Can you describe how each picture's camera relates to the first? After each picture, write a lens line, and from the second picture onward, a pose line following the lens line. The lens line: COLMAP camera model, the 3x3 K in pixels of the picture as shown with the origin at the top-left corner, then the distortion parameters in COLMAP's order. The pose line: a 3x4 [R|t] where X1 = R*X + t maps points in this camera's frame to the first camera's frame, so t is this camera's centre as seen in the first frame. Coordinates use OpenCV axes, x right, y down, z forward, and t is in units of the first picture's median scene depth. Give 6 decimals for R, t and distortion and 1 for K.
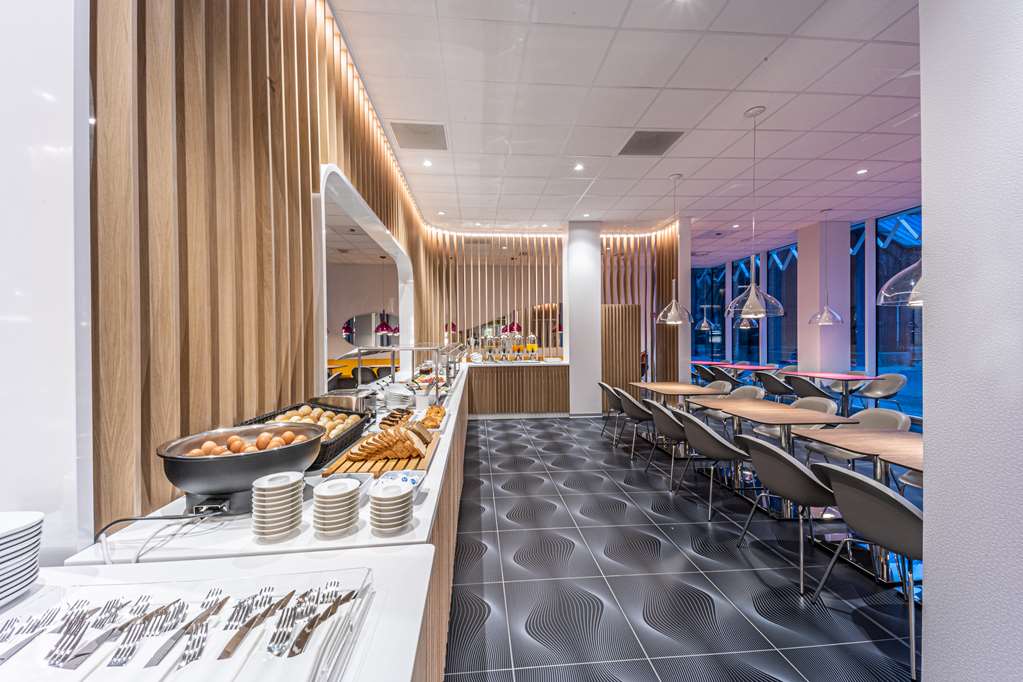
lens RADIAL K [[399.3, 0, 508.8], [0, 399.3, 337.8], [0, 0, 1]] dist [0.059235, -0.024535]
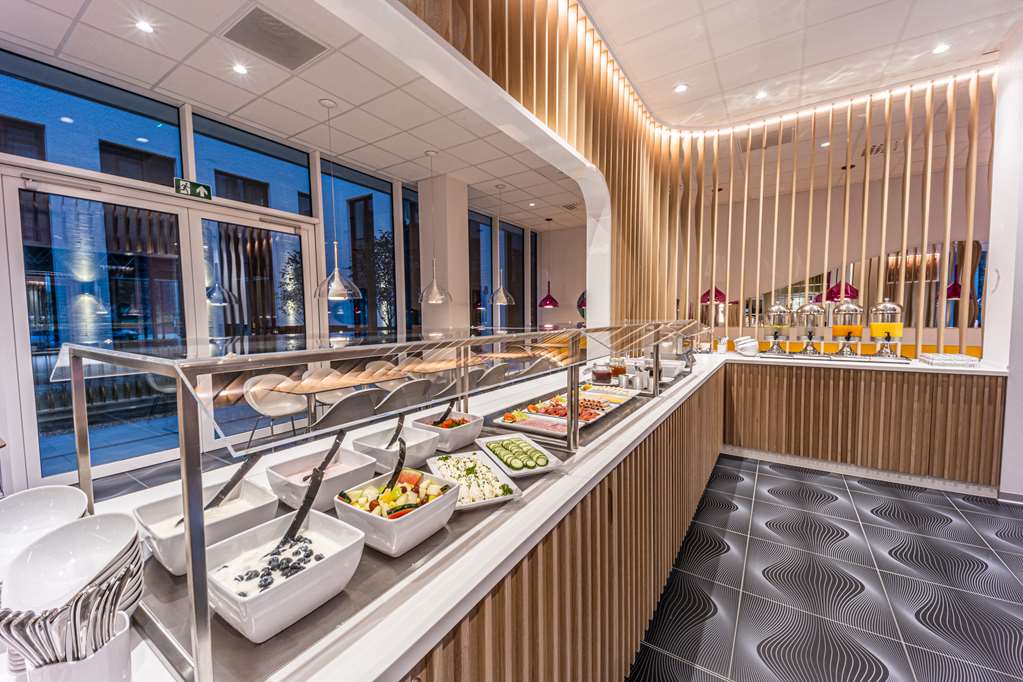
lens RADIAL K [[399.3, 0, 508.8], [0, 399.3, 337.8], [0, 0, 1]] dist [0.059235, -0.024535]
pose [[0.780195, 0.037426, -0.624416, 0.015116], [0.003782, 0.997908, 0.064538, 0.000277], [0.625525, -0.052714, 0.778421, 0.352642]]
